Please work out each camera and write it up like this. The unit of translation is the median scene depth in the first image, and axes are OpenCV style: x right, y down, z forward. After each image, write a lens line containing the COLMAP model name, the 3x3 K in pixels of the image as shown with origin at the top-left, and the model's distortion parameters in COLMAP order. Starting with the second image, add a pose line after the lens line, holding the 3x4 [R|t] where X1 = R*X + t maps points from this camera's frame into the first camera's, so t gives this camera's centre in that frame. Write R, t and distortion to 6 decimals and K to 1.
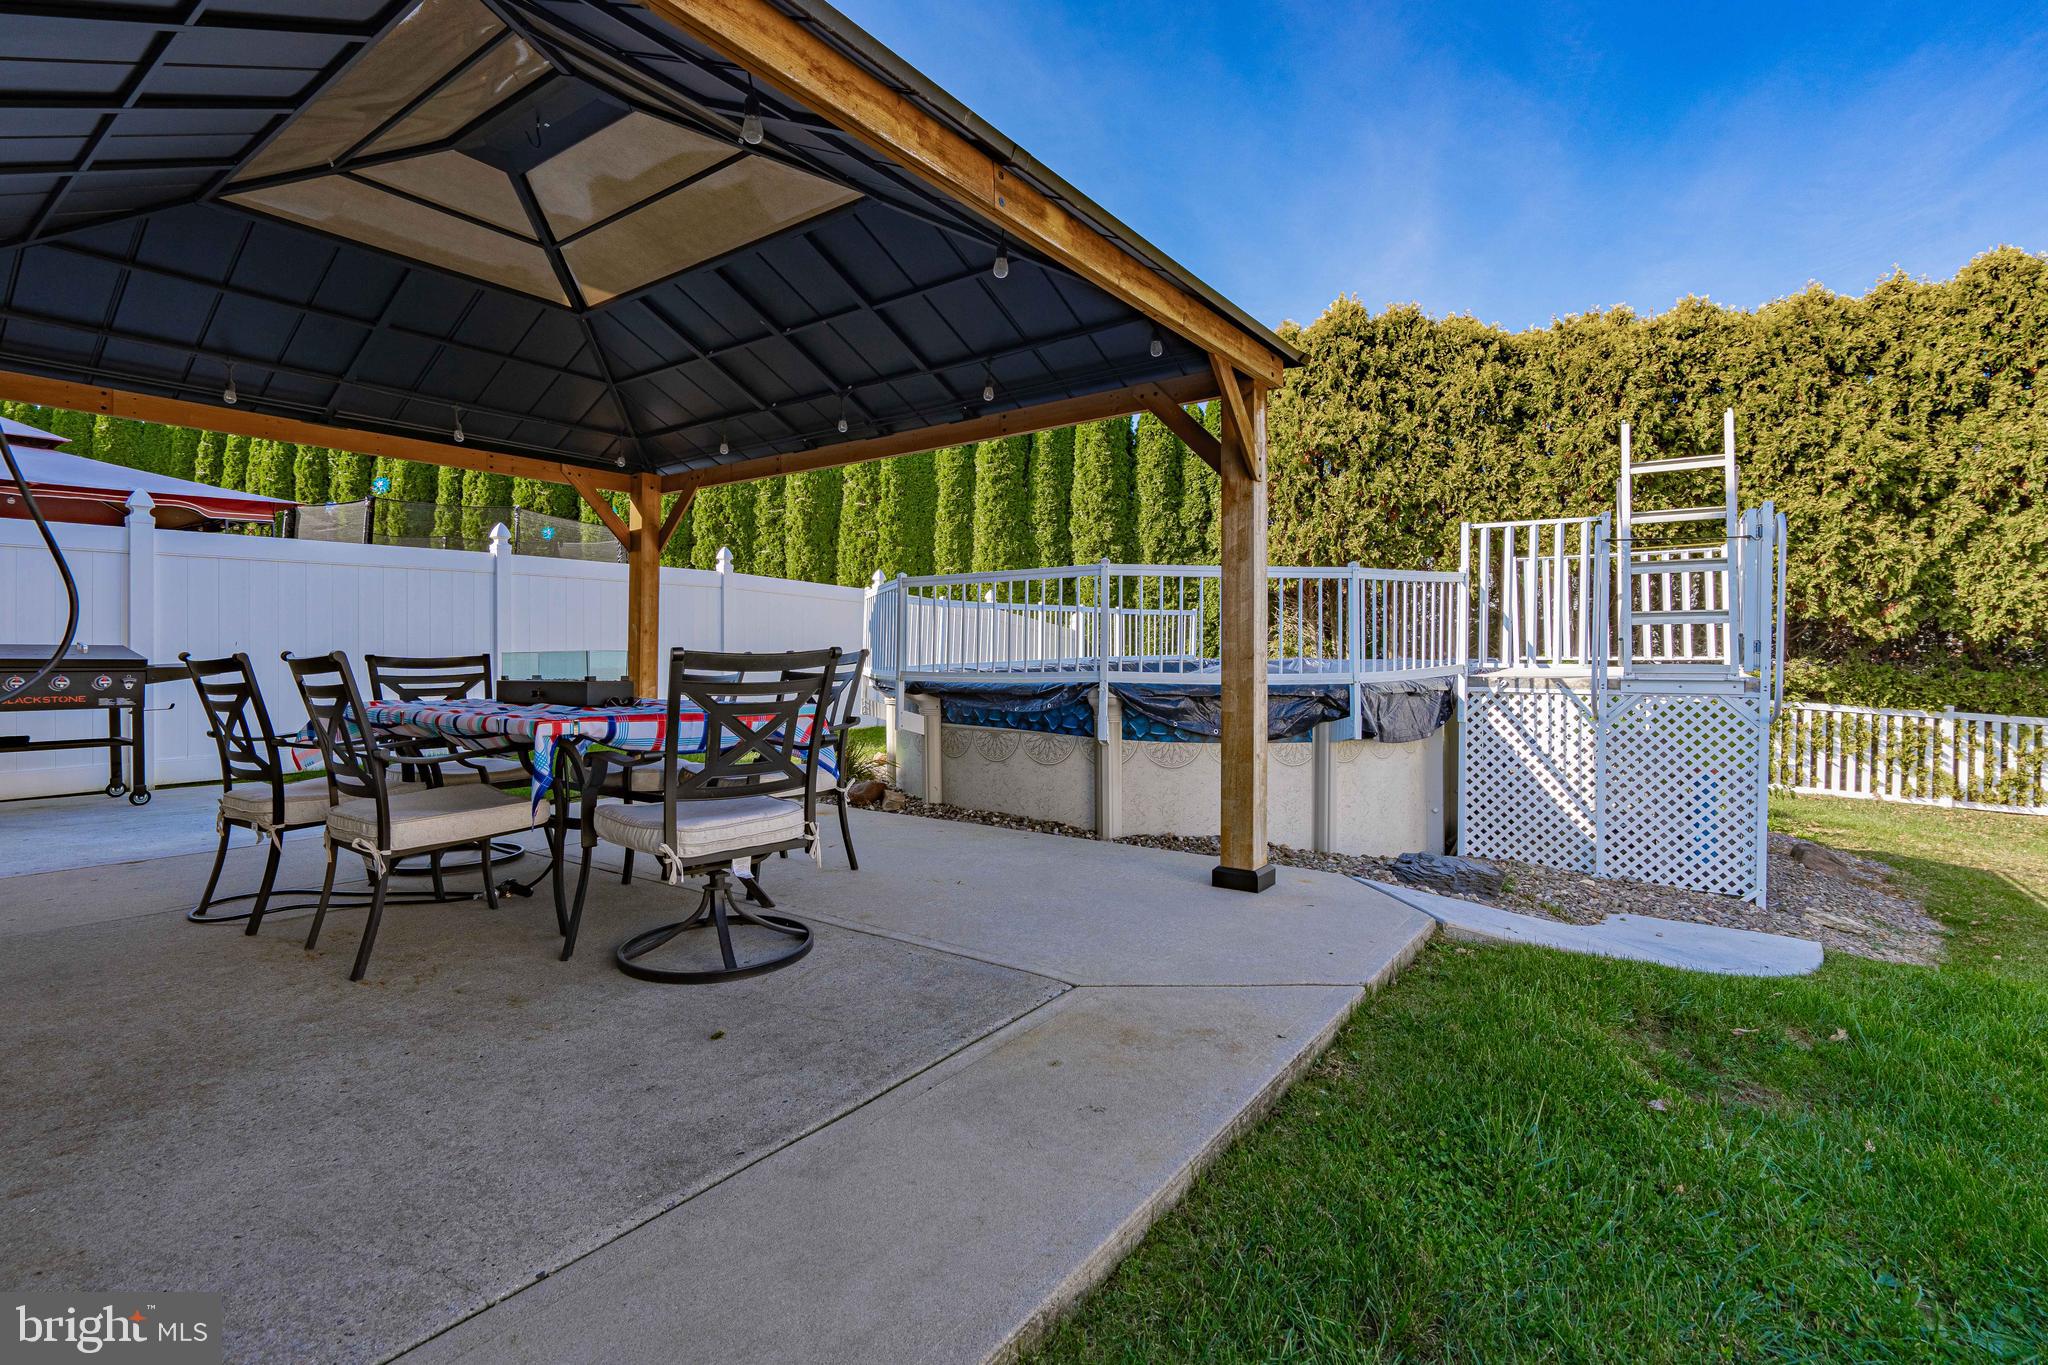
lens RADIAL K [[947.7, 0, 1045.5], [0, 947.7, 645.2], [0, 0, 1]] dist [-0.004871, 0.002628]
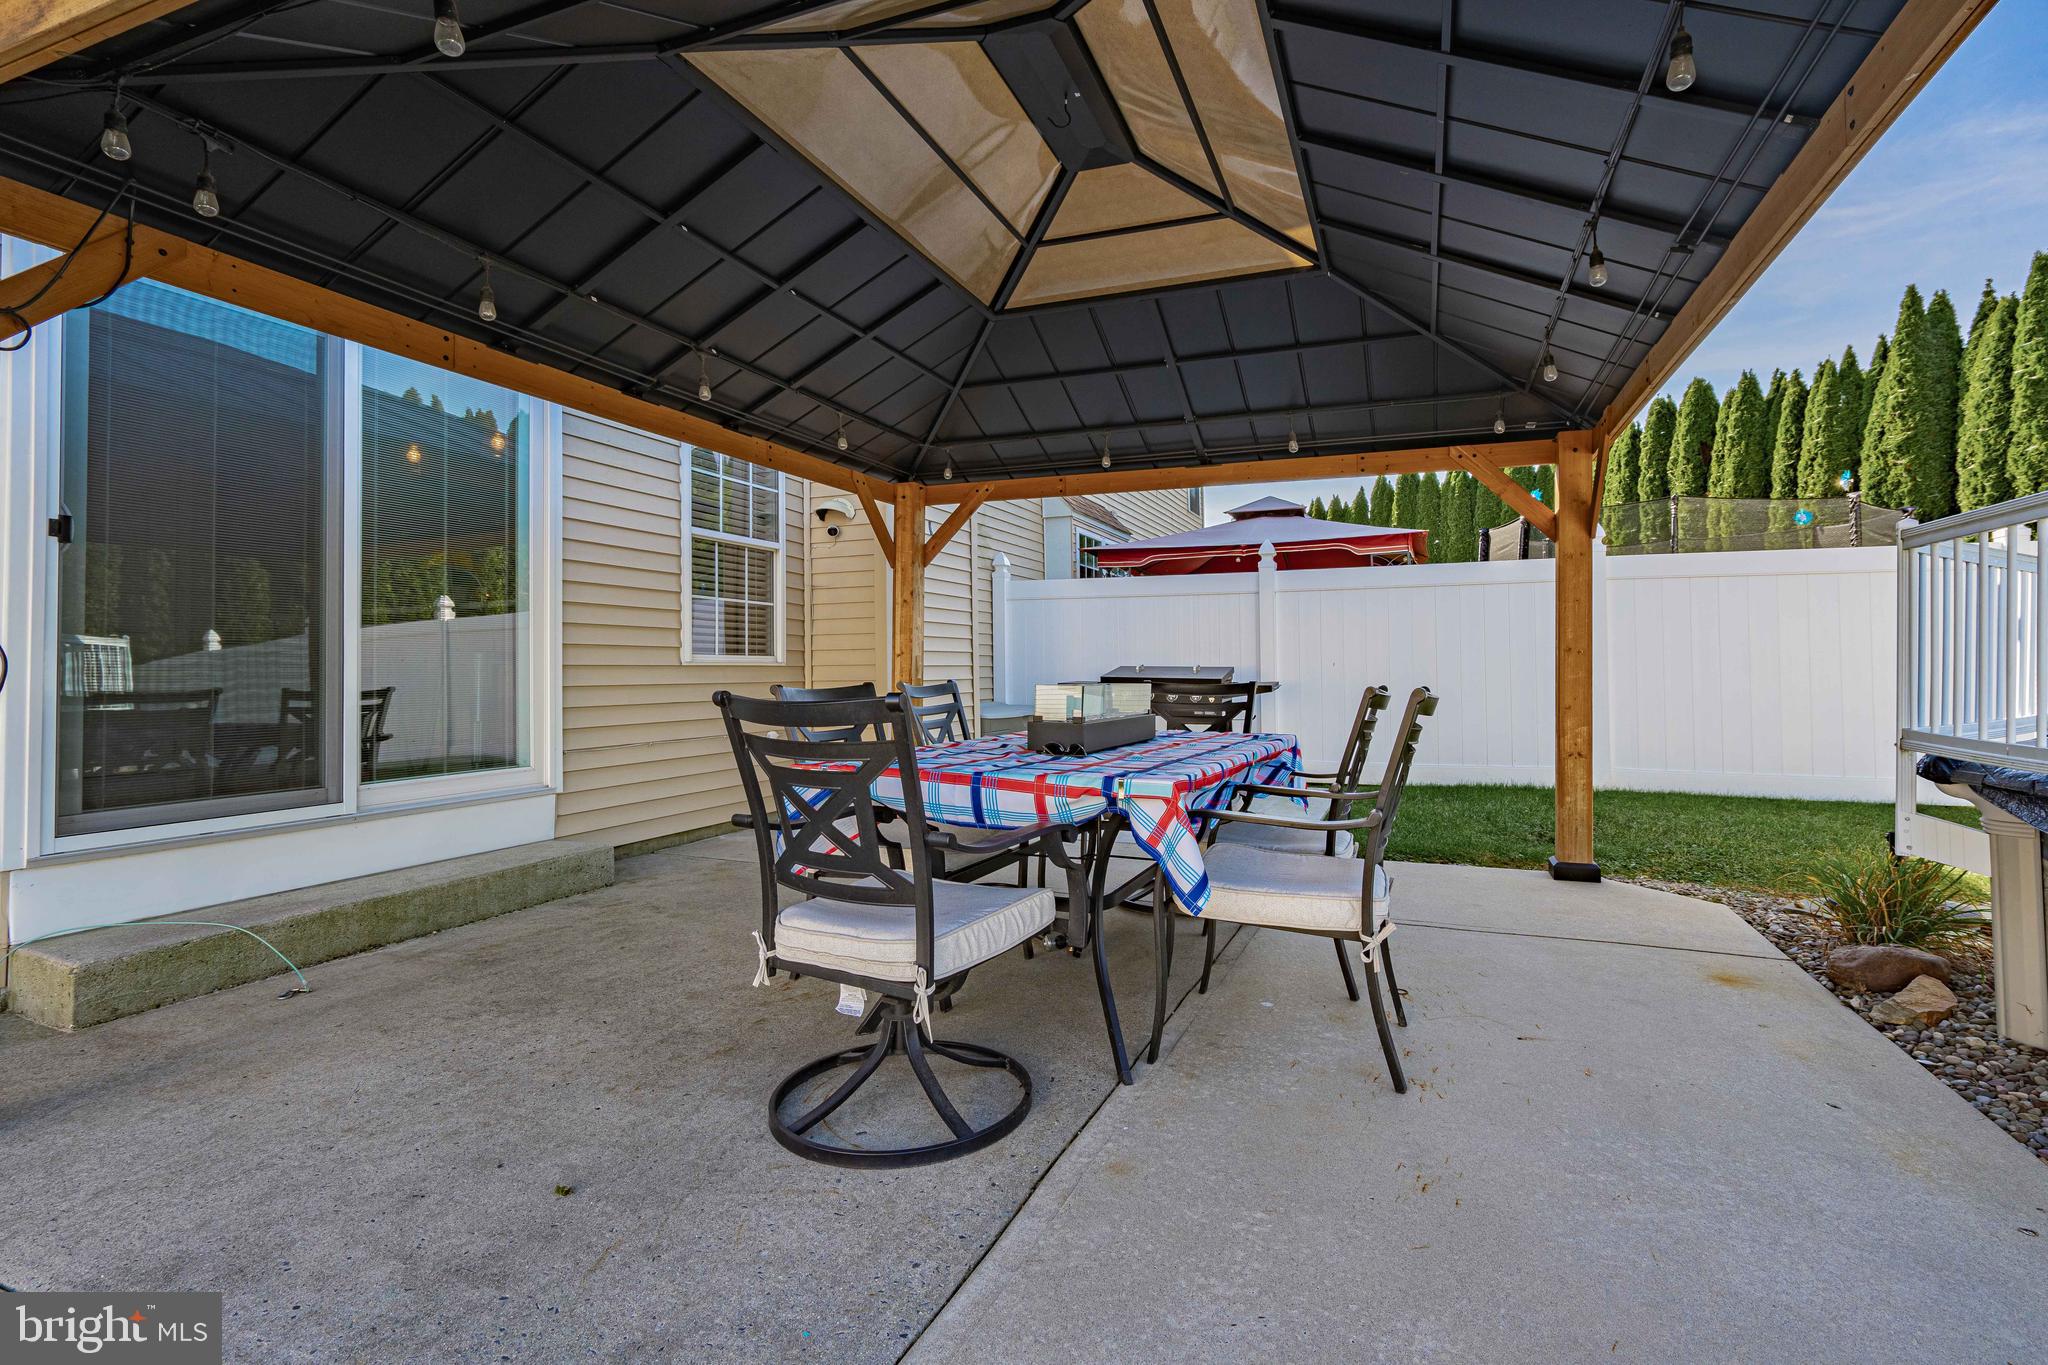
lens RADIAL K [[947.7, 0, 1064.6], [0, 947.7, 657.1], [0, 0, 1]] dist [-0.004871, 0.002628]
pose [[0.237124, -0.003291, -0.971474, 0.133532], [0.004888, 0.999986, -0.002194, -0.007610], [0.971467, -0.004228, 0.237137, 0.312131]]
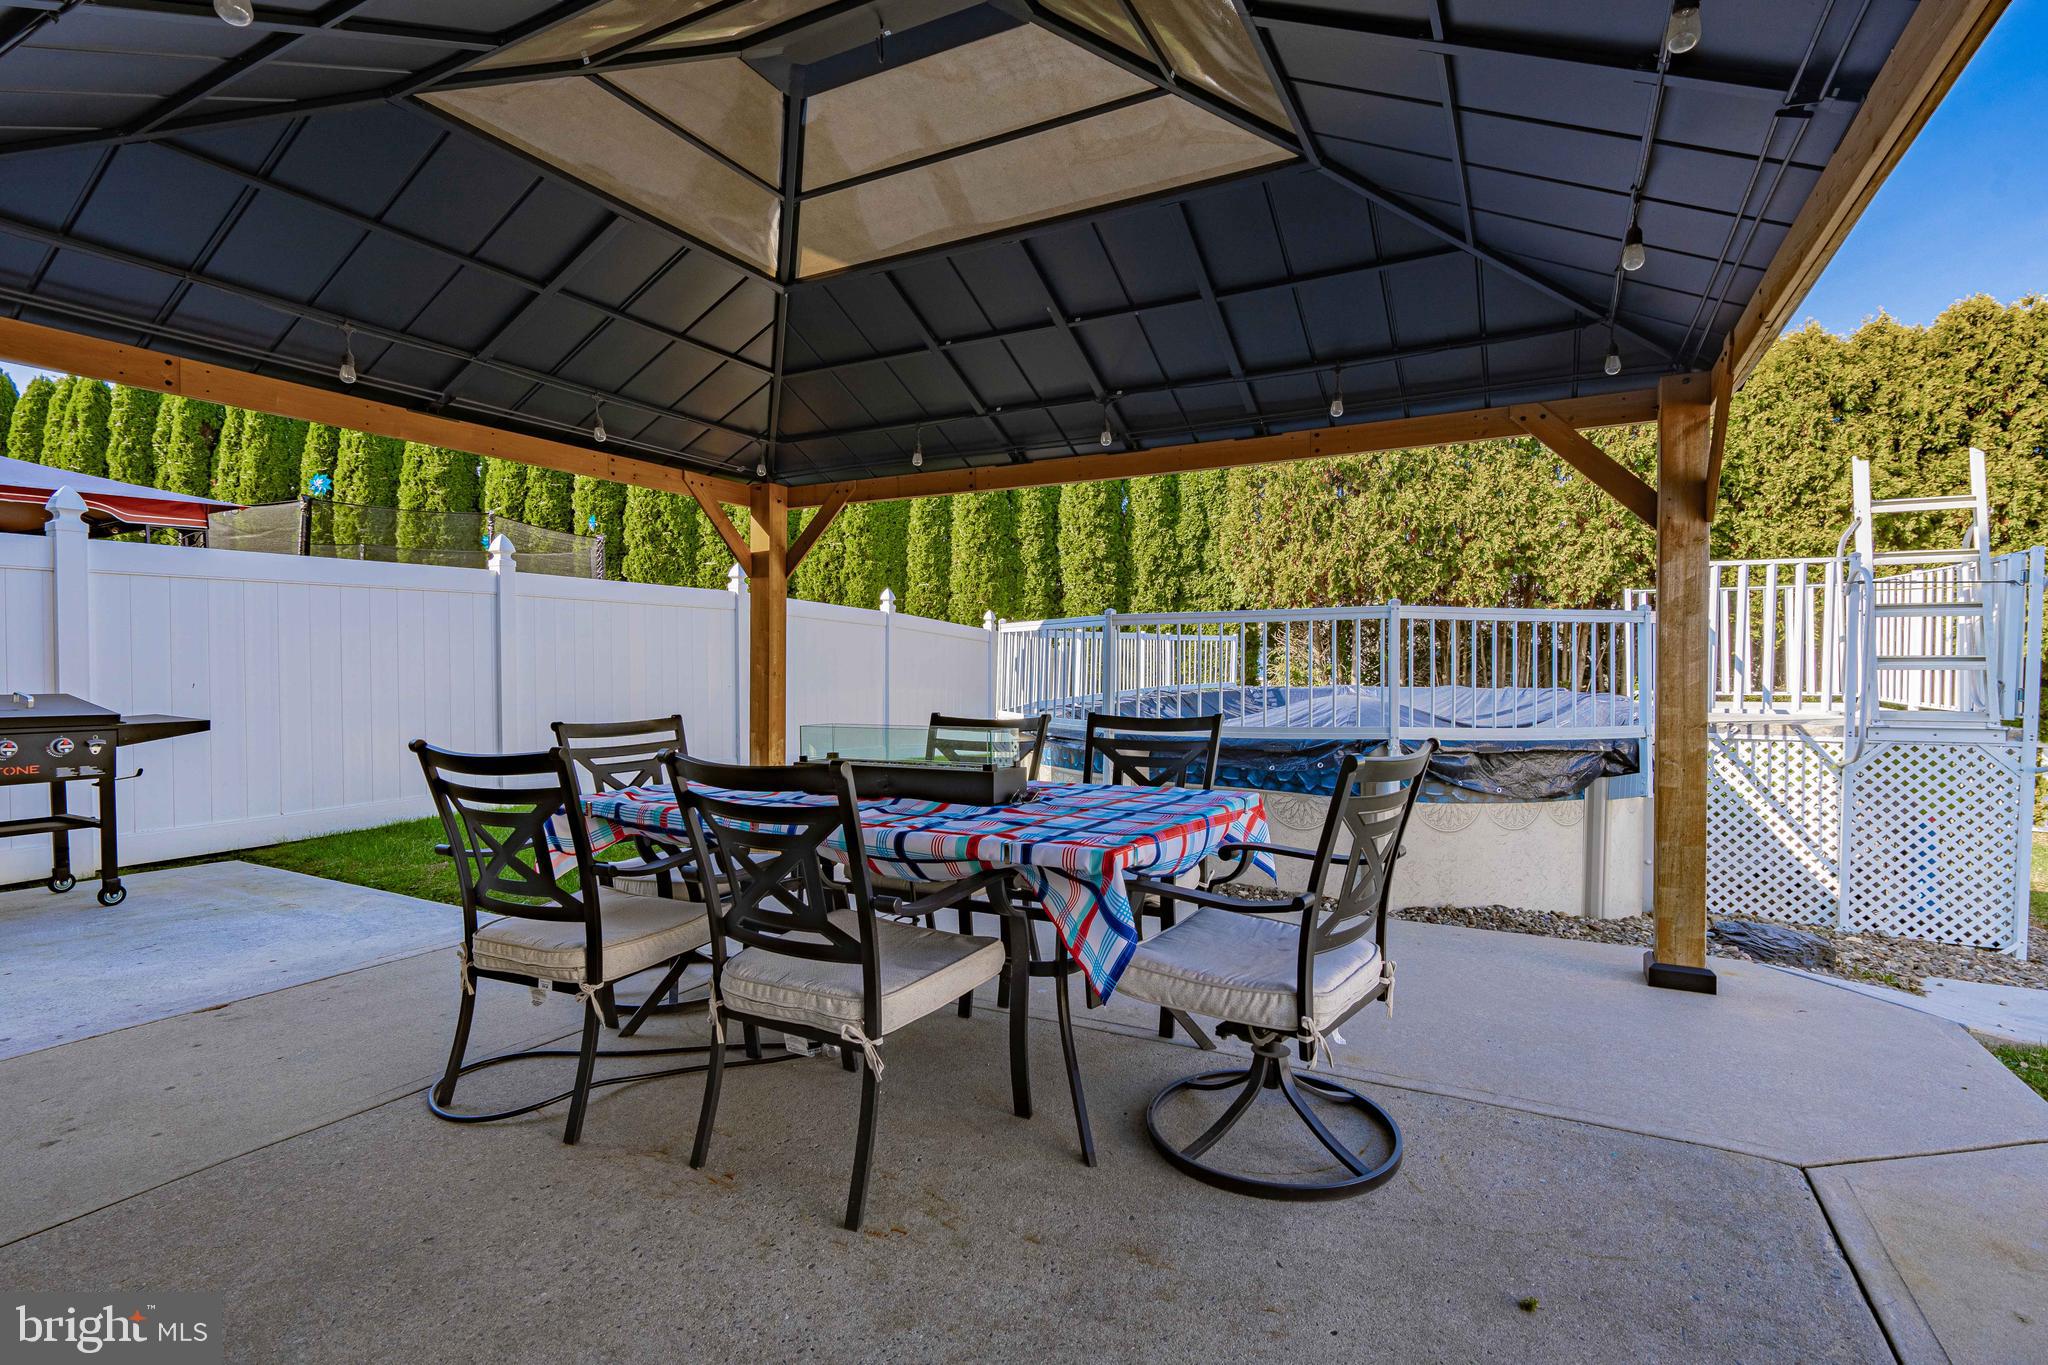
lens RADIAL K [[947.7, 0, 1006.3], [0, 947.7, 676.5], [0, 0, 1]] dist [-0.004871, 0.002628]
pose [[0.990431, -0.003555, 0.137965, -0.214812], [-0.000112, 0.999647, 0.026566, -0.022078], [-0.138011, -0.026327, 0.990081, 0.090447]]
